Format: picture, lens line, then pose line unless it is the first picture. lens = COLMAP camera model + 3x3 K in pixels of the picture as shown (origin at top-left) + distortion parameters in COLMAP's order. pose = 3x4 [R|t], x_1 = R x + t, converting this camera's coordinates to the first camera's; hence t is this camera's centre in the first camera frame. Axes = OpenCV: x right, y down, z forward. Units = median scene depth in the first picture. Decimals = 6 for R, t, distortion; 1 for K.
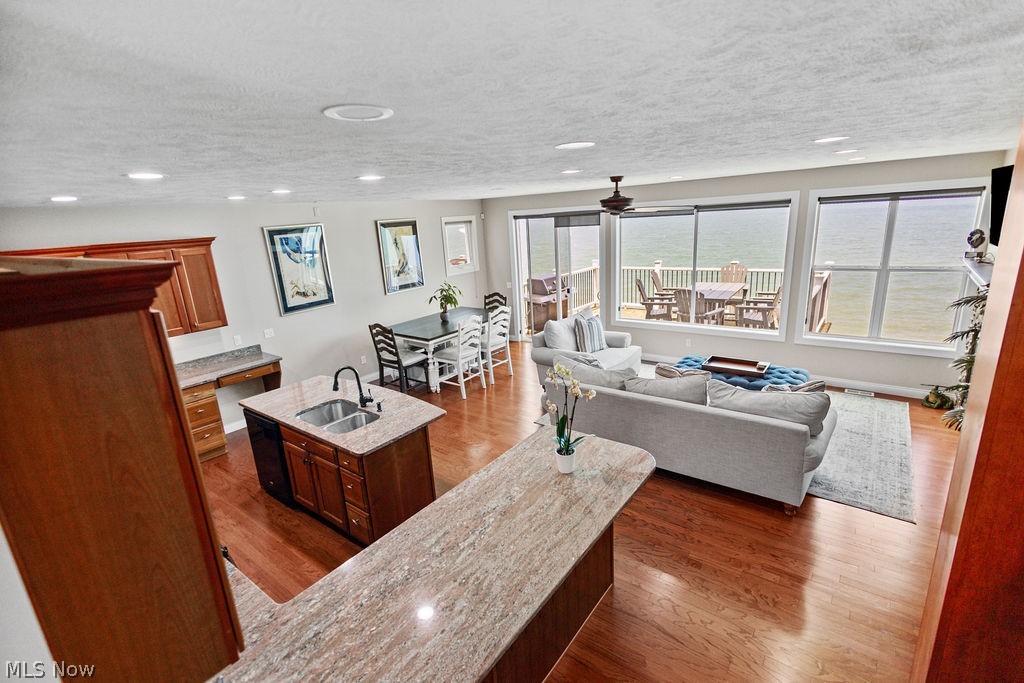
lens RADIAL K [[477.3, 0, 512.0], [0, 477.3, 341.5], [0, 0, 1]] dist [0.012329, -0.004372]
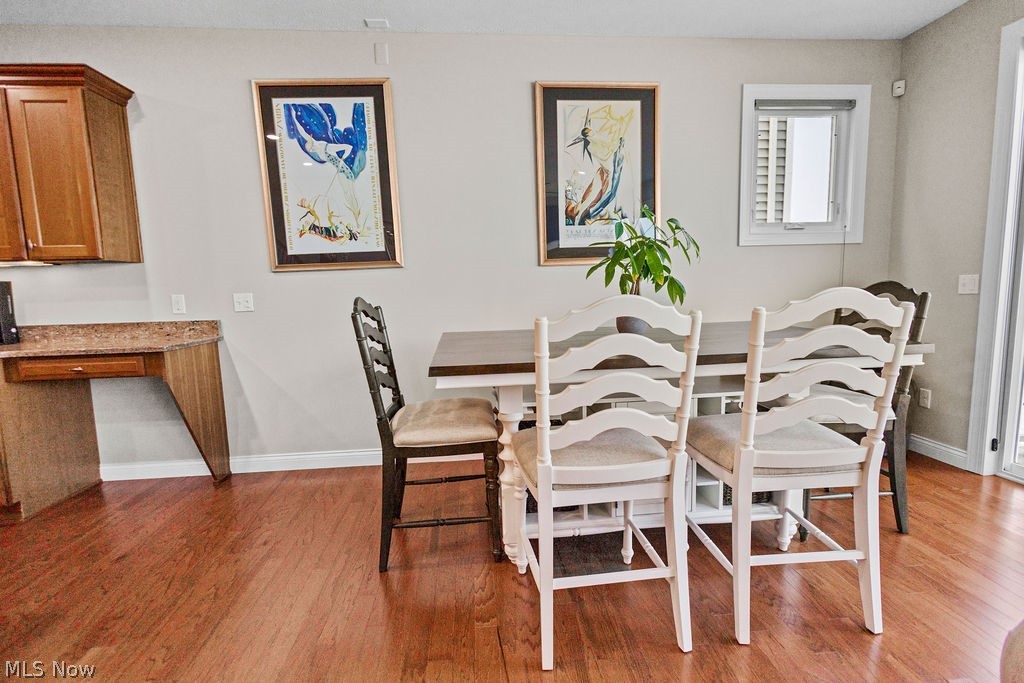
lens RADIAL K [[477.3, 0, 512.0], [0, 477.3, 341.5], [0, 0, 1]] dist [0.012329, -0.004372]
pose [[0.675182, 0.122059, -0.727482, 0.035701], [-0.203009, 0.978878, -0.024175, -0.020698], [0.709166, 0.164008, 0.685701, 0.827678]]
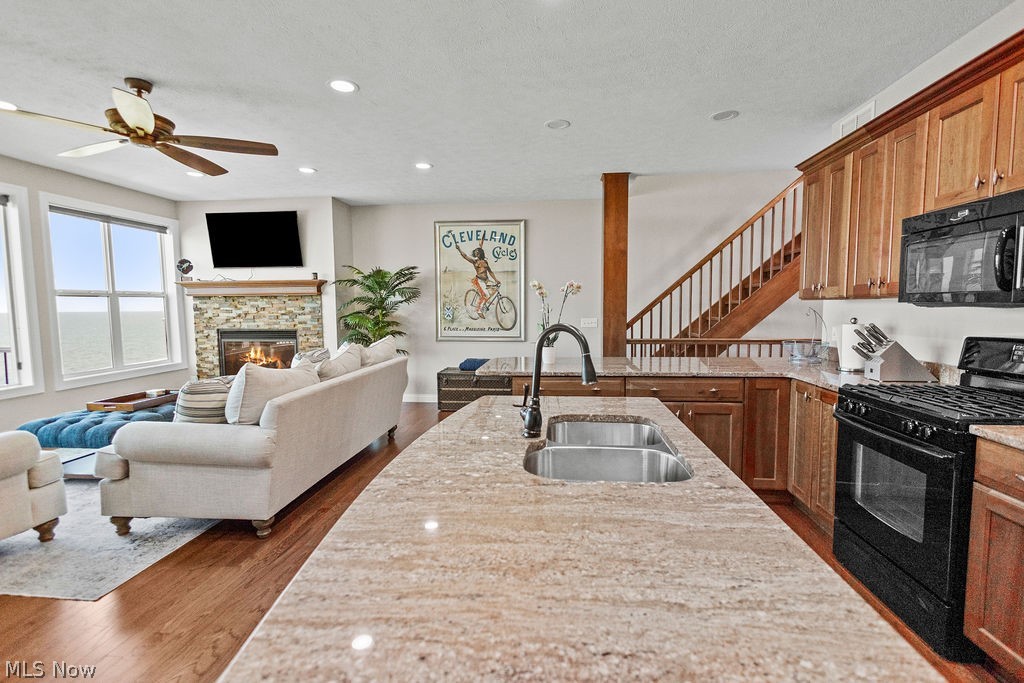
lens RADIAL K [[477.3, 0, 512.0], [0, 477.3, 341.5], [0, 0, 1]] dist [0.012329, -0.004372]
pose [[-0.515000, -0.001275, 0.857189, -0.407858], [0.258659, 0.953154, 0.156821, -0.004624], [-0.817234, 0.302483, -0.490544, 0.758244]]
